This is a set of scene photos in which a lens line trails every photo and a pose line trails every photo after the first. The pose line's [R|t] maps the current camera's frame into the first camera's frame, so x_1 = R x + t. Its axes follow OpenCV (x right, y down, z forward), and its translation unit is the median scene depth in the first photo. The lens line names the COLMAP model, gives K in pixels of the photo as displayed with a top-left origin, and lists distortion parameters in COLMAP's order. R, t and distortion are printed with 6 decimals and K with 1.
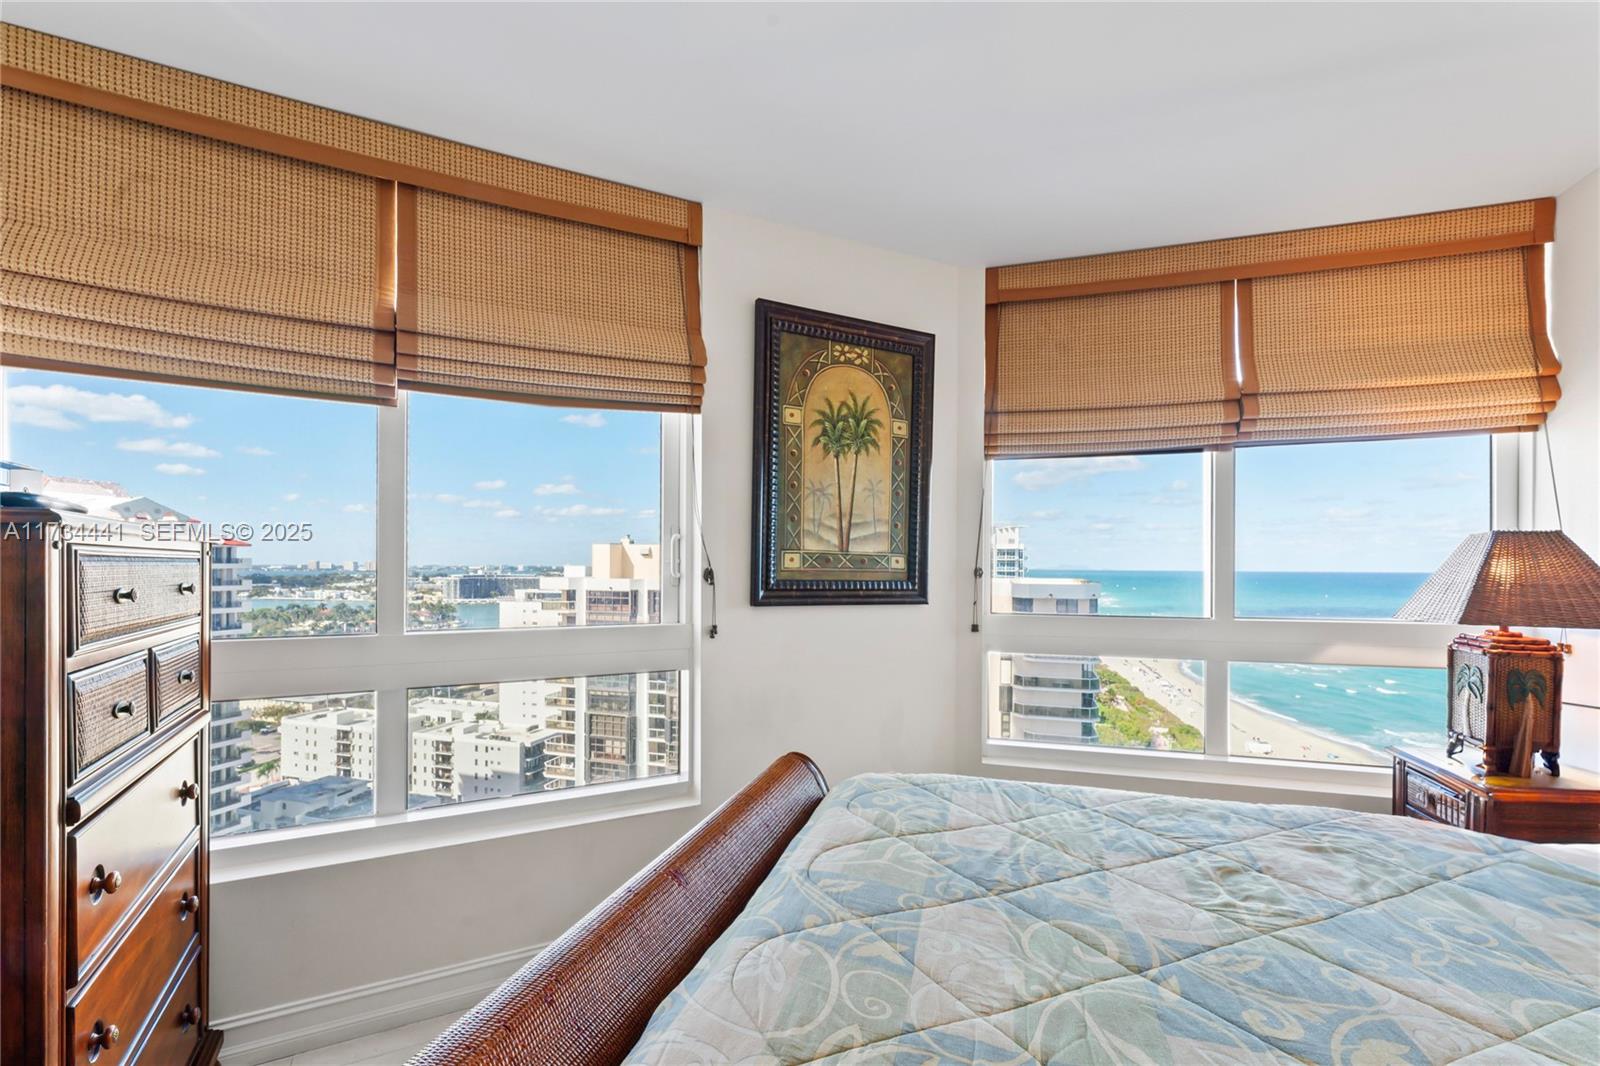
lens RADIAL K [[643.9, 0, 807.7], [0, 643.9, 568.7], [0, 0, 1]] dist [-0.003374, 0.000507]
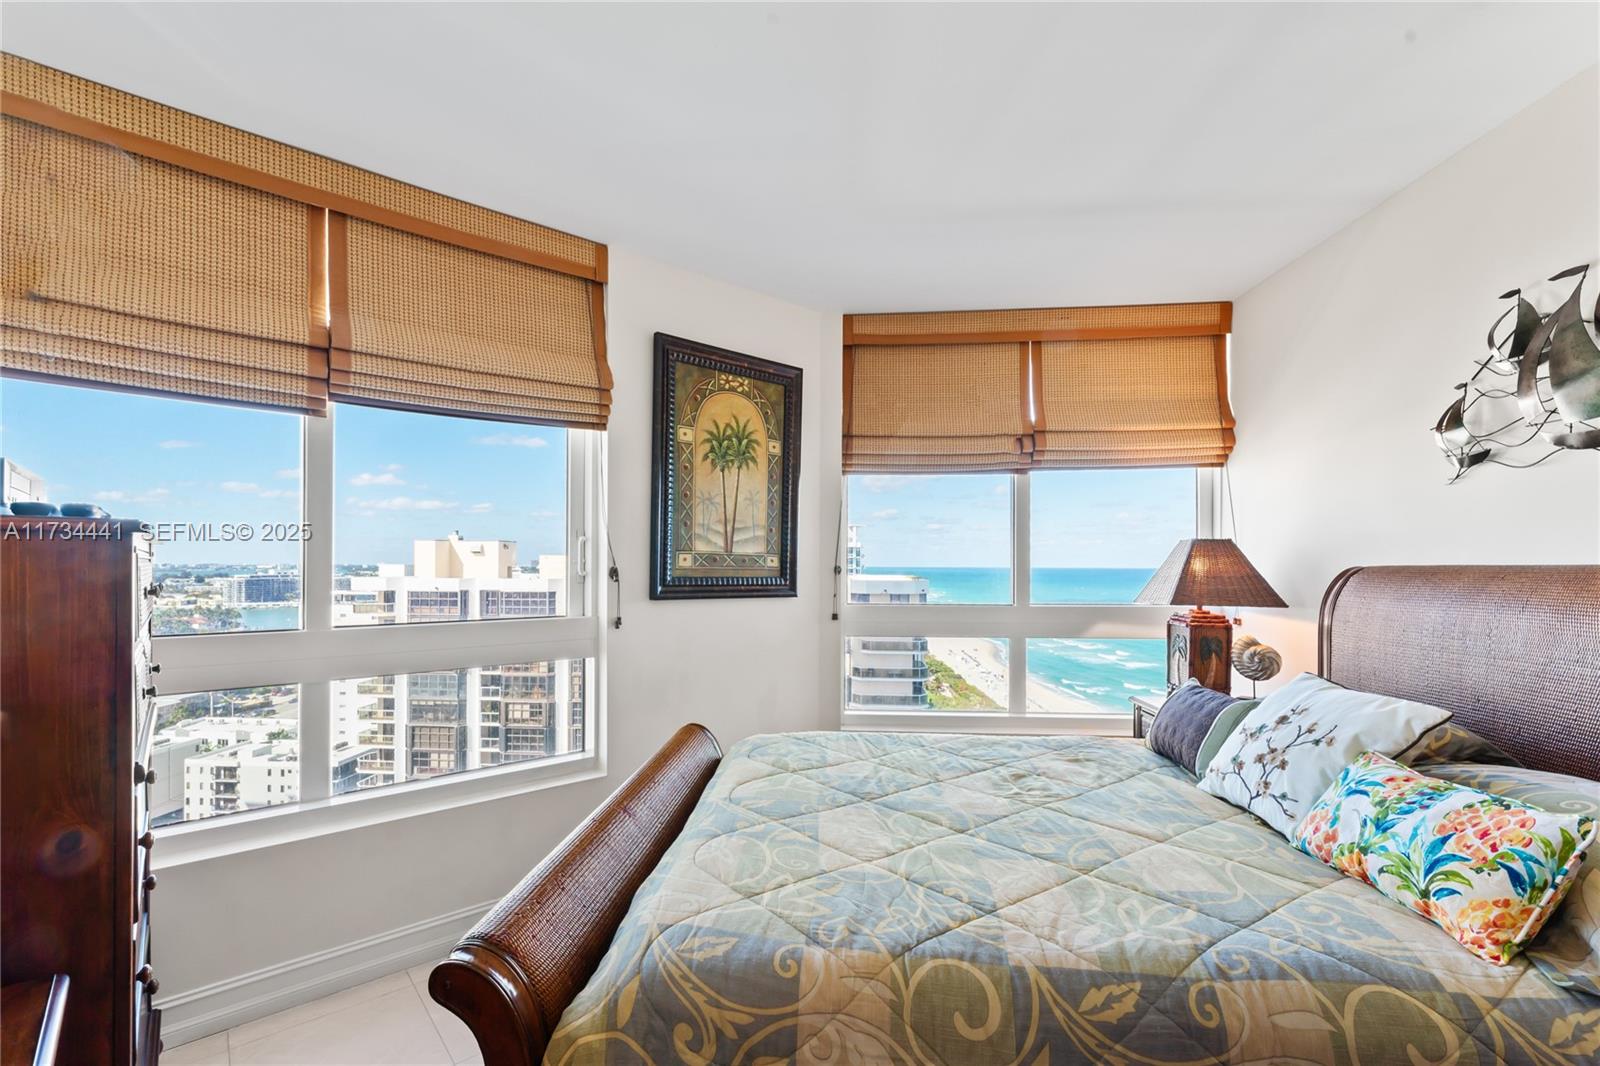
lens RADIAL K [[643.9, 0, 797.5], [0, 643.9, 567.6], [0, 0, 1]] dist [-0.003374, 0.000507]
pose [[0.974512, -0.003369, 0.224309, -0.106763], [0.002990, 0.999993, 0.002030, -0.000981], [-0.224314, -0.001307, 0.974516, -0.207295]]
